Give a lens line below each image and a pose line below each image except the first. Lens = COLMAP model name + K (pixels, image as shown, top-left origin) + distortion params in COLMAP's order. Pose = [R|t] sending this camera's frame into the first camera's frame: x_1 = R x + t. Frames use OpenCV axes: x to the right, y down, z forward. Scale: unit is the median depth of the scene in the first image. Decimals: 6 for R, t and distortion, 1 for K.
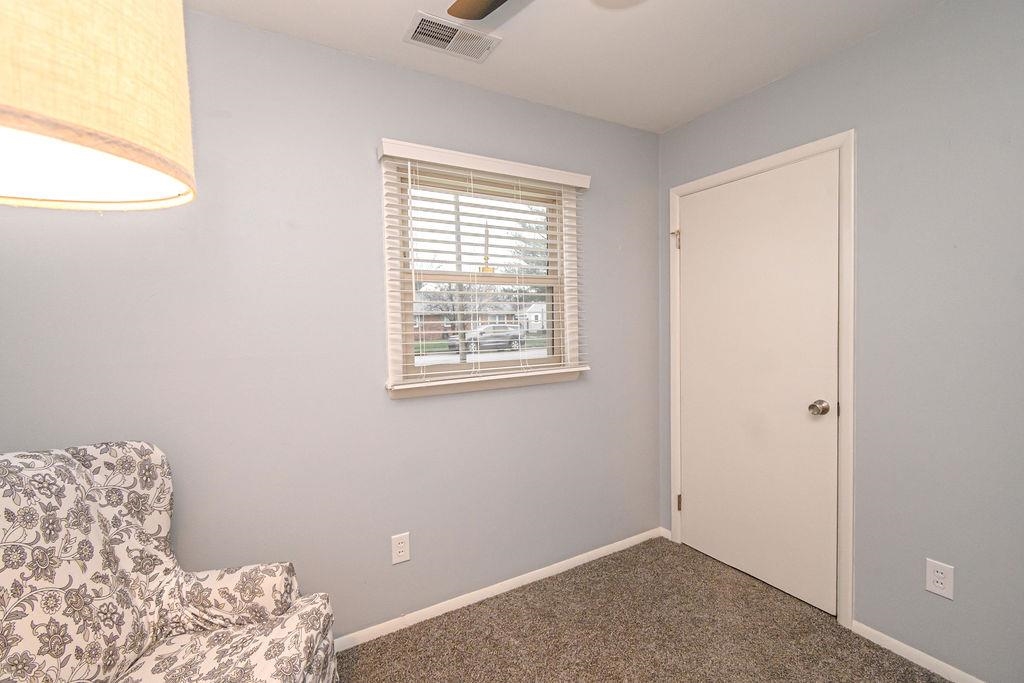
lens RADIAL K [[448.7, 0, 509.5], [0, 448.7, 338.8], [0, 0, 1]] dist [-0.000110, -0.001239]
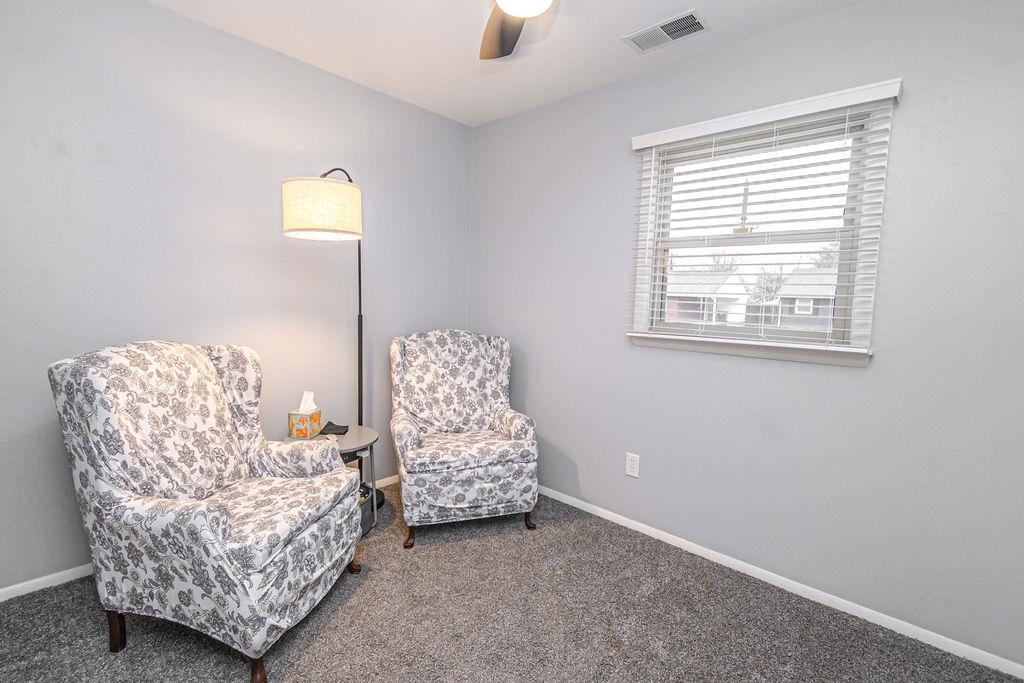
lens RADIAL K [[448.7, 0, 509.5], [0, 448.7, 338.8], [0, 0, 1]] dist [-0.000110, -0.001239]
pose [[0.319925, 0.107579, -0.941315, 1.058799], [-0.083834, 0.992850, 0.084976, 0.054029], [0.943726, 0.051728, 0.326657, 0.338375]]
